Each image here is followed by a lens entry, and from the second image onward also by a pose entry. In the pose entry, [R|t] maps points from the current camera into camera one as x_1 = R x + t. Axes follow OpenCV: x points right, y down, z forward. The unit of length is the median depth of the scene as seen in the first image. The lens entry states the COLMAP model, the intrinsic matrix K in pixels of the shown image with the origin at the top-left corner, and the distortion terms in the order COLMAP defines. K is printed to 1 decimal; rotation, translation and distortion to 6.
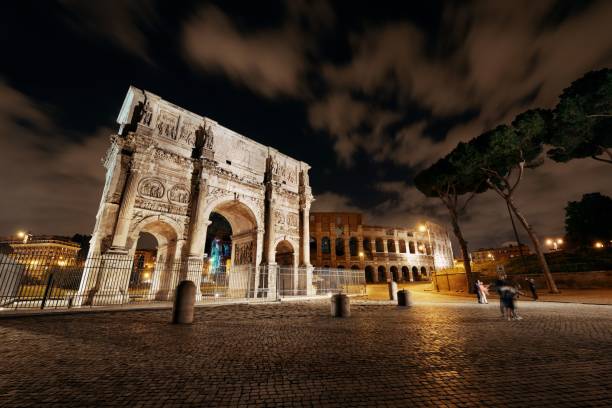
lens RADIAL K [[246.4, 0, 306.7], [0, 246.4, 206.5], [0, 0, 1]] dist [-0.012424, -0.000043]
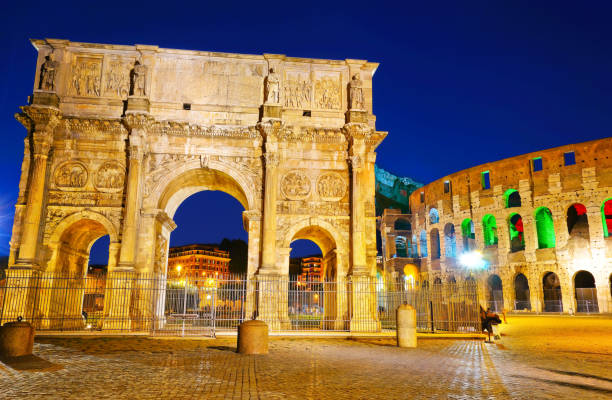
lens RADIAL K [[497.8, 0, 306.0], [0, 497.8, 200.0], [0, 0, 1]] dist [0.024698, 0.005070]
pose [[0.782646, -0.122684, -0.610257, 0.620099], [0.173071, 0.984616, 0.024017, 0.063526], [0.597923, -0.124415, 0.791839, 0.196304]]
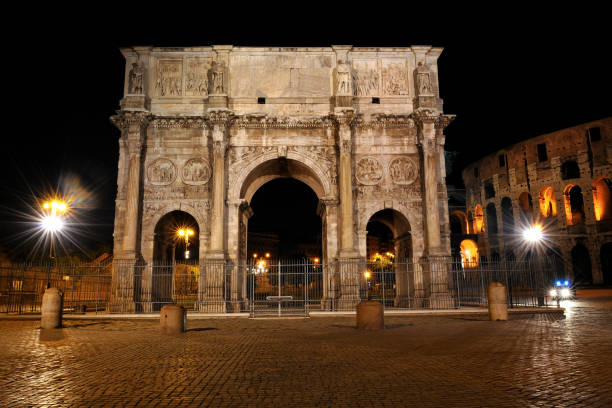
lens RADIAL K [[508.0, 0, 309.3], [0, 508.0, 187.1], [0, 0, 1]] dist [-0.033997, -0.003853]
pose [[0.728590, -0.141767, -0.670118, 0.611216], [0.215276, 0.976165, 0.027548, 0.025808], [0.650240, -0.164331, 0.741743, 0.088618]]
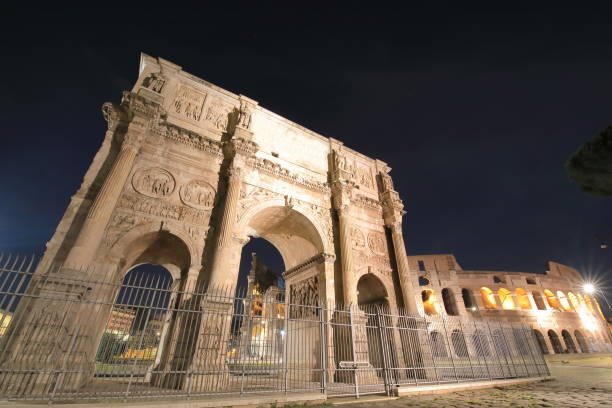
lens RADIAL K [[264.0, 0, 306.0], [0, 264.0, 204.0], [0, 0, 1]] dist [-0.010466, -0.000482]
pose [[0.973343, -0.107630, -0.202530, -0.103794], [0.059132, 0.970962, -0.231813, 0.126903], [0.221599, 0.213657, 0.951443, 0.365622]]
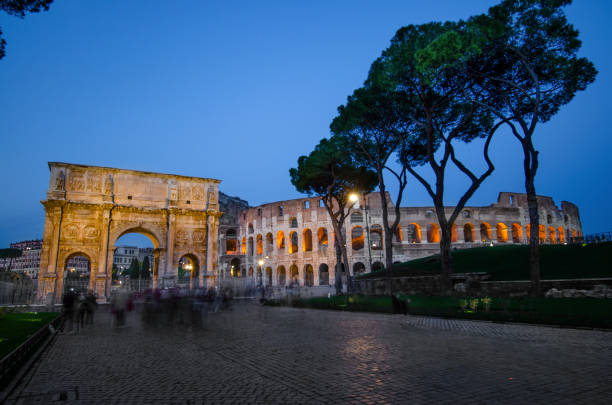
lens RADIAL K [[404.3, 0, 306.0], [0, 404.3, 202.5], [0, 0, 1]] dist [0.044723, -0.000976]
pose [[0.953906, -0.073826, -0.290883, 1.171233], [0.104188, 0.990451, 0.090291, -0.253840], [0.281439, -0.116436, 0.952489, -0.757812]]
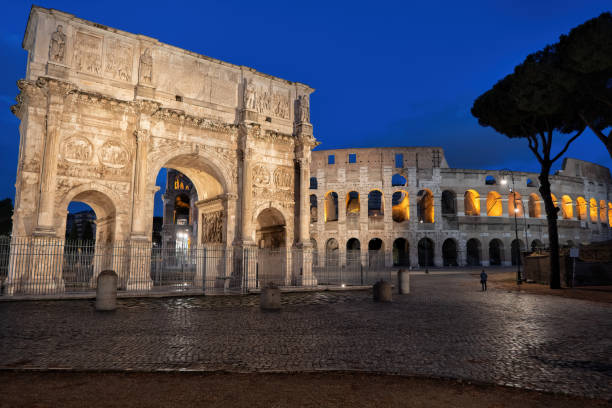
lens RADIAL K [[450.2, 0, 306.0], [0, 450.2, 204.0], [0, 0, 1]] dist [-0.014199, 0.000662]
pose [[0.990367, -0.010662, -0.138055, 0.203485], [0.033589, 0.985750, 0.164829, -0.085376], [0.134330, -0.167878, 0.976613, -0.225200]]
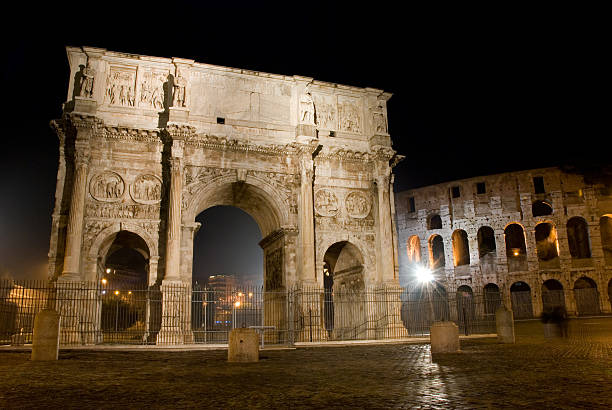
lens RADIAL K [[480.8, 0, 300.6], [0, 480.8, 215.6], [0, 0, 1]] dist [-0.115713, 0.004386]
pose [[0.897458, -0.111917, -0.426665, 0.324436], [0.145064, 0.988358, 0.045878, 0.021611], [0.416564, -0.103068, 0.903245, 0.017633]]
